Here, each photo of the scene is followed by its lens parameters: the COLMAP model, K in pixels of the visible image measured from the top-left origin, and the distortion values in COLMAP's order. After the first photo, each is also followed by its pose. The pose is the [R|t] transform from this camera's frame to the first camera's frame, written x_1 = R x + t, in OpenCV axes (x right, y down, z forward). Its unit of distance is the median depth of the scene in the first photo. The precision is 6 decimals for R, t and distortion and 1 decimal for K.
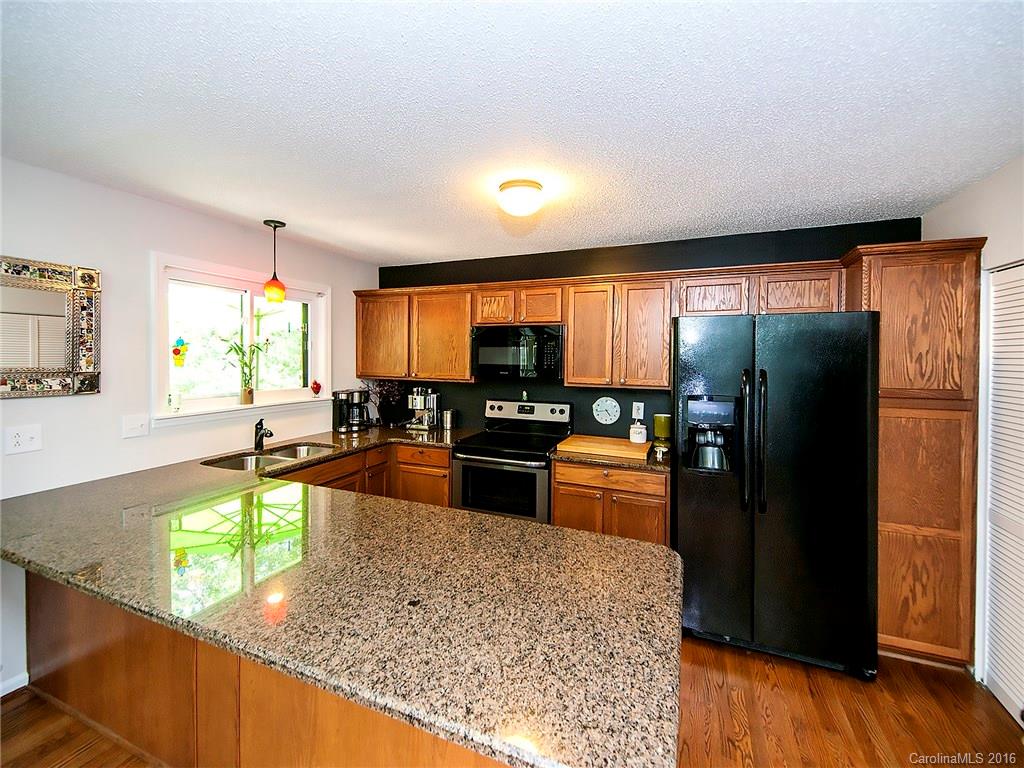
lens RADIAL K [[418.7, 0, 515.5], [0, 418.7, 361.1], [0, 0, 1]] dist [0.003194, -0.004339]
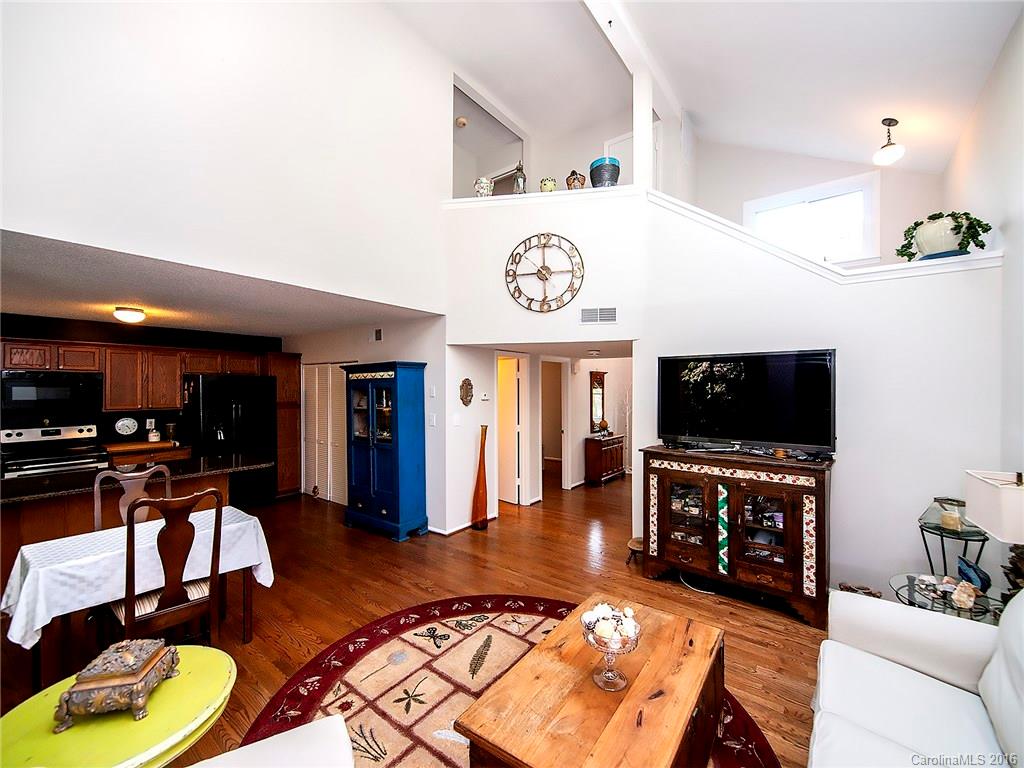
lens RADIAL K [[418.7, 0, 510.6], [0, 418.7, 386.5], [0, 0, 1]] dist [0.003194, -0.004339]
pose [[0.249699, -0.003695, 0.968316, -1.031647], [0.016533, 0.999863, -0.000448, -0.008911], [-0.968182, 0.016121, 0.249726, -0.880975]]
